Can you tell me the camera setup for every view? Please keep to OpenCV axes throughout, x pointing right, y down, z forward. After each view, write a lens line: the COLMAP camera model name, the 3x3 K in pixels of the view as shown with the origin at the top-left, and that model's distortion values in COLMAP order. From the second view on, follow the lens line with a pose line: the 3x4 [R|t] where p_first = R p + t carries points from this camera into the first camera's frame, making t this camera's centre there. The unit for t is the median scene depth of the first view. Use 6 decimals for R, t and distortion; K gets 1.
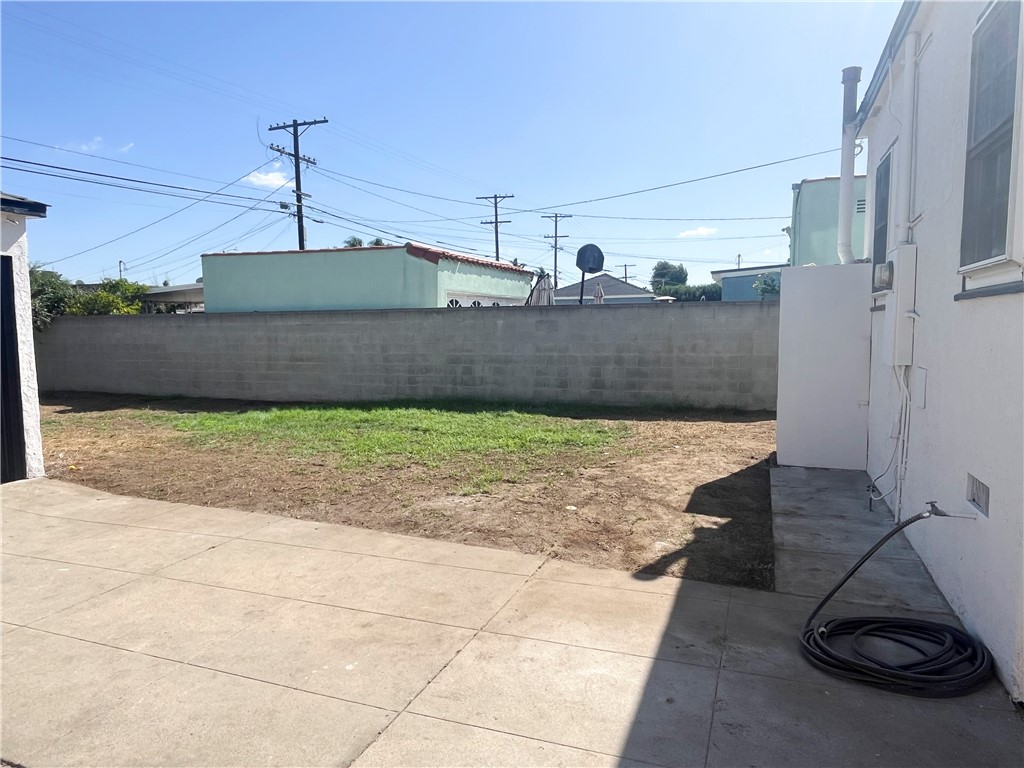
lens RADIAL K [[659.8, 0, 511.6], [0, 659.8, 382.3], [0, 0, 1]] dist [-0.005955, -0.001525]
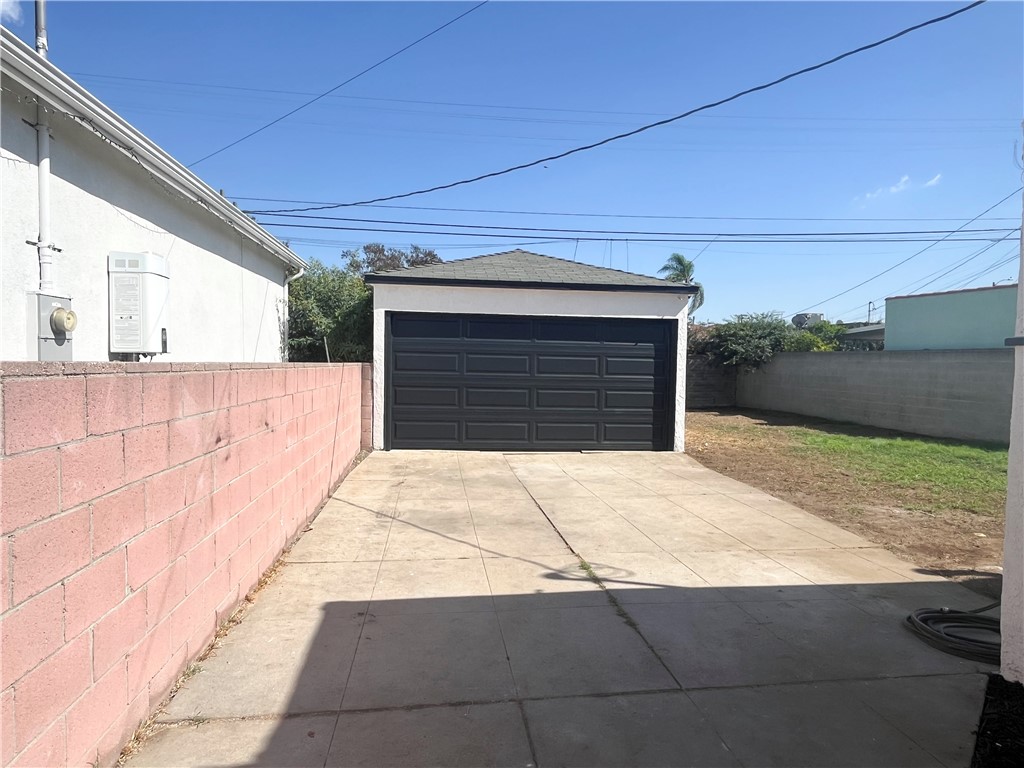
lens RADIAL K [[659.8, 0, 512.0], [0, 659.8, 385.8], [0, 0, 1]] dist [-0.005955, -0.001525]
pose [[0.472624, 0.048985, -0.879902, 0.256583], [-0.090418, 0.995880, 0.006875, 0.003274], [0.876613, 0.076309, 0.475106, -0.079894]]
